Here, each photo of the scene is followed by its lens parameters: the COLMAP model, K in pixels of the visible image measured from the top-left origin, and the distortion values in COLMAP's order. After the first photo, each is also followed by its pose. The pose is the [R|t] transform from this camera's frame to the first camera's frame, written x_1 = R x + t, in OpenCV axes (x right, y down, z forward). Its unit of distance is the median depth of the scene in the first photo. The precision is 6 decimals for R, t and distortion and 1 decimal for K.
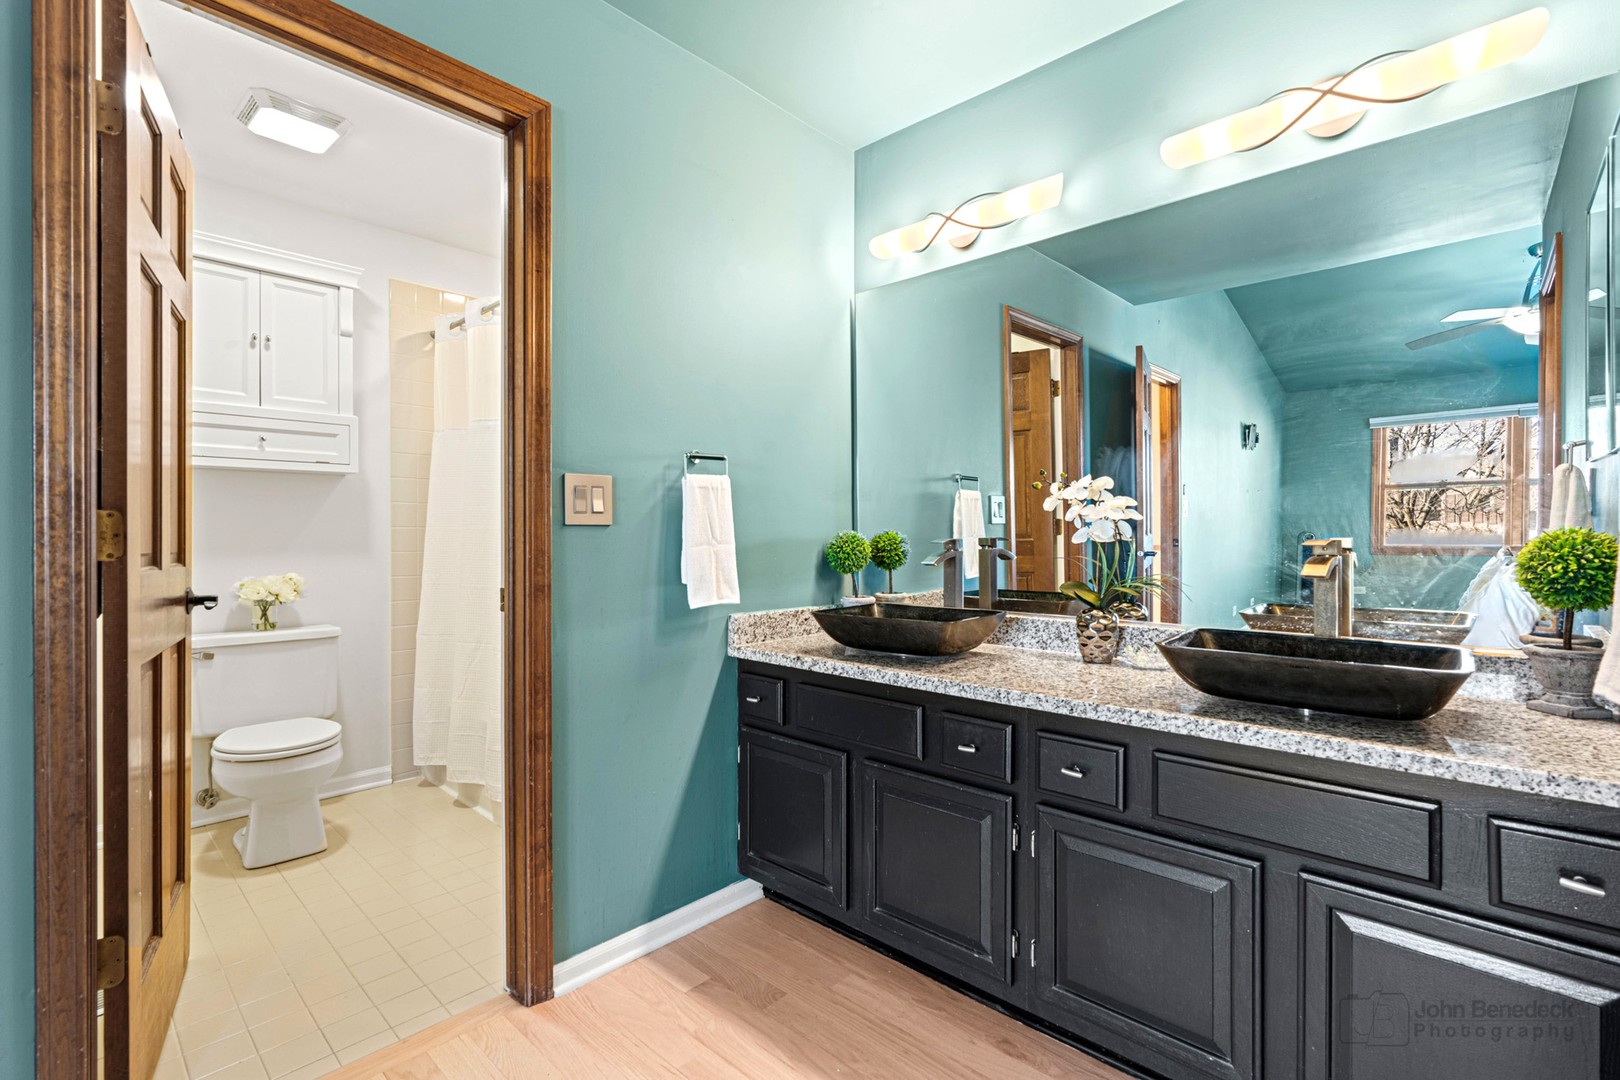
lens RADIAL K [[743.3, 0, 815.3], [0, 743.3, 548.7], [0, 0, 1]] dist [-0.013966, 0.001308]
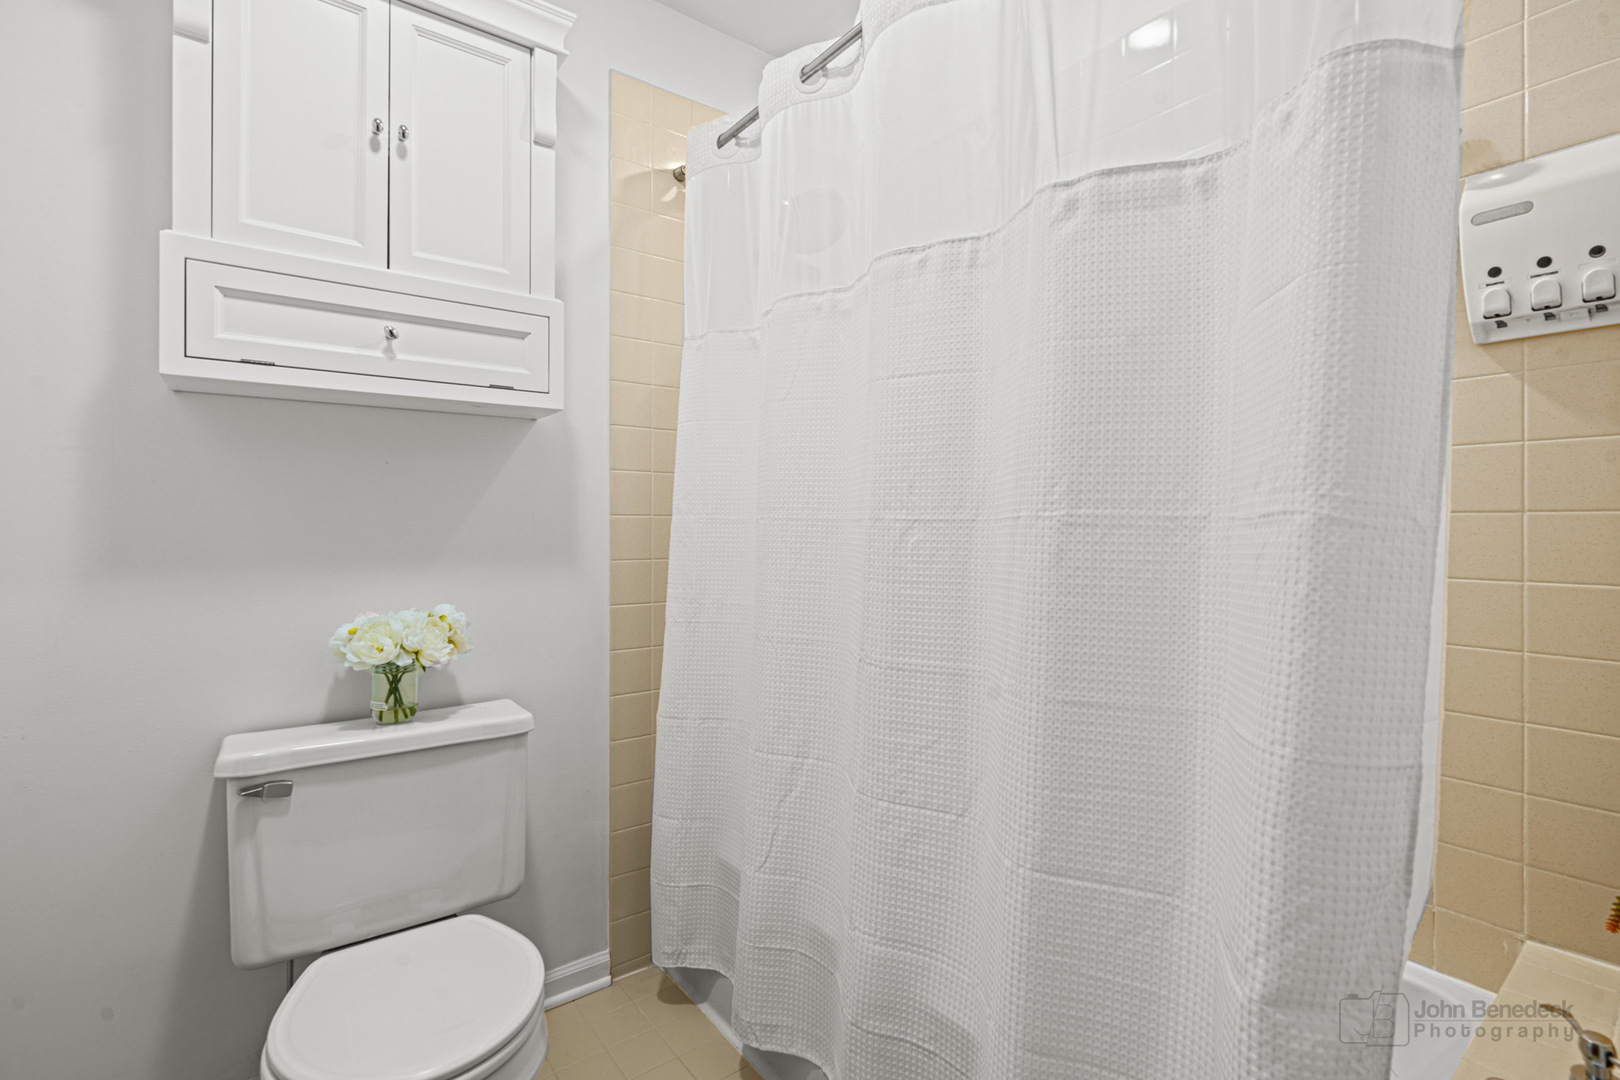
lens RADIAL K [[743.3, 0, 807.3], [0, 743.3, 538.6], [0, 0, 1]] dist [-0.013966, 0.001308]
pose [[0.986286, 0.002547, -0.165028, -0.373134], [-0.003243, 0.999987, -0.003950, -0.011495], [0.165016, 0.004431, 0.986281, 0.529832]]
